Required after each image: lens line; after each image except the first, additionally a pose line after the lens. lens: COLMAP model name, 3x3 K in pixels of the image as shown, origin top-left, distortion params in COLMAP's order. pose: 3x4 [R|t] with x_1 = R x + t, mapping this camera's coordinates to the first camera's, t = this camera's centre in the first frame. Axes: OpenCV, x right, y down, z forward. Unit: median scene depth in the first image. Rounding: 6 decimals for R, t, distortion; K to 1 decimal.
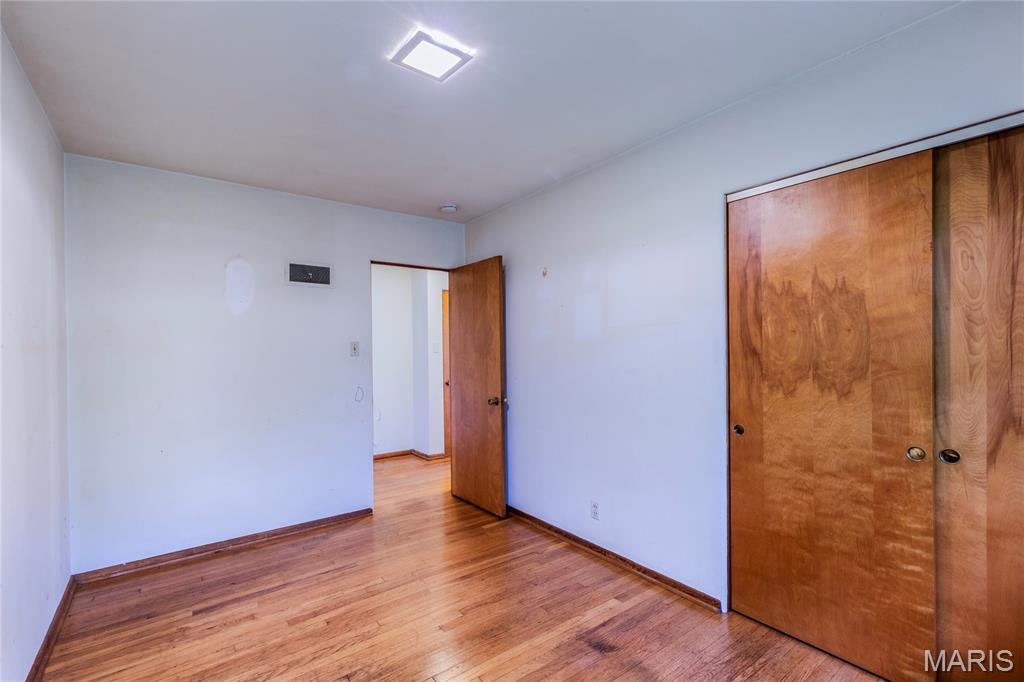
lens RADIAL K [[457.4, 0, 516.0], [0, 457.4, 348.9], [0, 0, 1]] dist [0.006840, -0.000318]
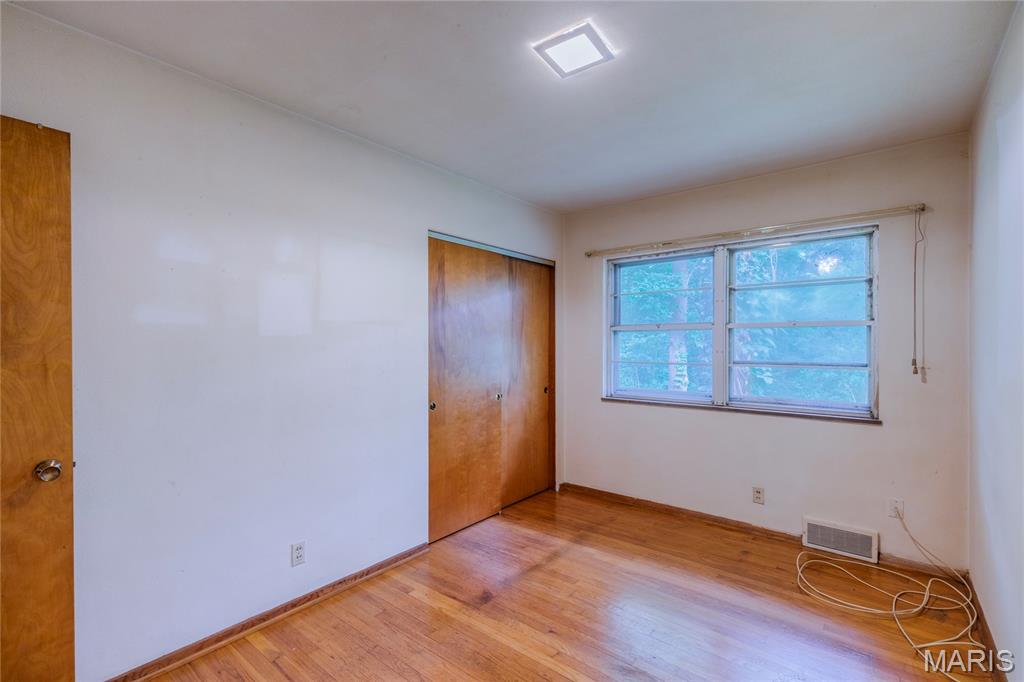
lens RADIAL K [[457.4, 0, 516.0], [0, 457.4, 348.9], [0, 0, 1]] dist [0.006840, -0.000318]
pose [[-0.235873, 0.000136, 0.971784, -0.895074], [0.003545, 0.999993, 0.000720, 0.005601], [-0.971777, 0.003614, -0.235872, 1.093374]]
